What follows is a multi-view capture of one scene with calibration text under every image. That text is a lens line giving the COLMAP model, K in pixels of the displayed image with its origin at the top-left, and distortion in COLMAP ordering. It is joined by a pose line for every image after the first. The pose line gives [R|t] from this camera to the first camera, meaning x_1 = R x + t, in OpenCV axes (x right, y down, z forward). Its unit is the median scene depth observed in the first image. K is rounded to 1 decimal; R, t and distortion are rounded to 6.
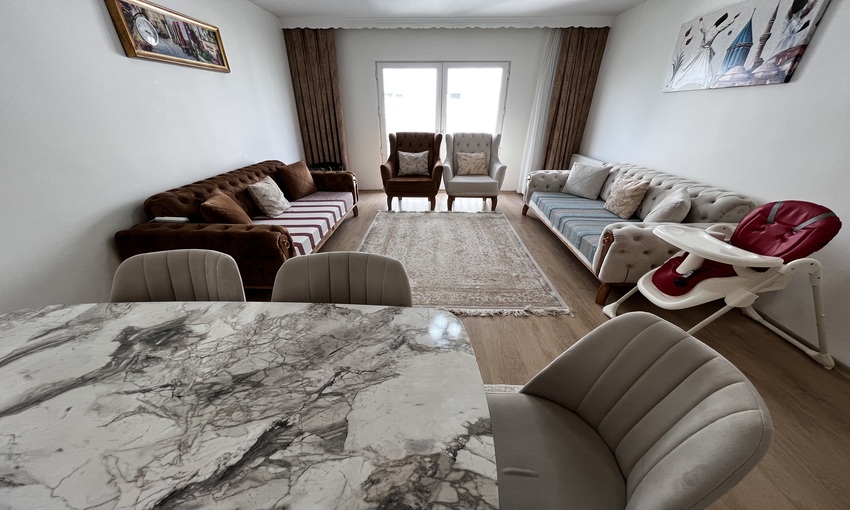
lens RADIAL K [[319.5, 0, 424.8], [0, 319.5, 332.2], [0, 0, 1]] dist [-0.002045, -0.000413]
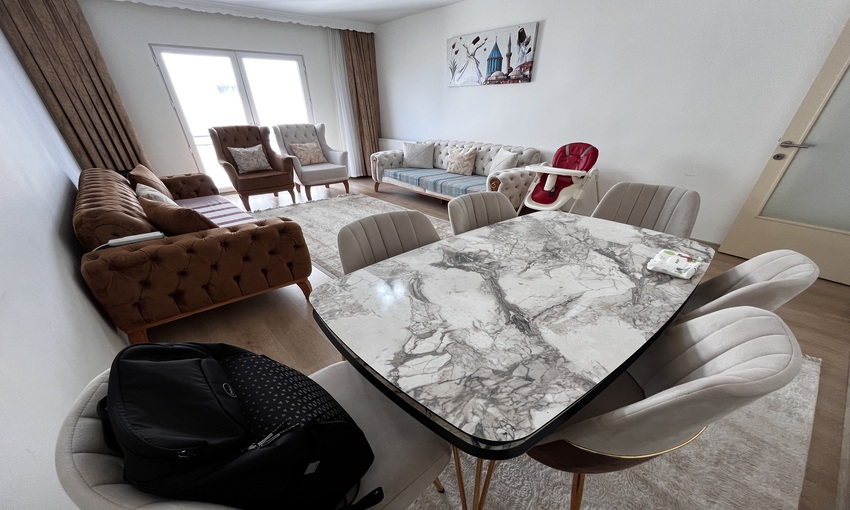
lens RADIAL K [[319.5, 0, 424.8], [0, 319.5, 332.2], [0, 0, 1]] dist [-0.002045, -0.000413]
pose [[0.737965, -0.396715, 0.545917, -0.584801], [0.391772, 0.910532, 0.132084, 0.017498], [-0.549474, 0.116402, 0.827362, 0.004701]]
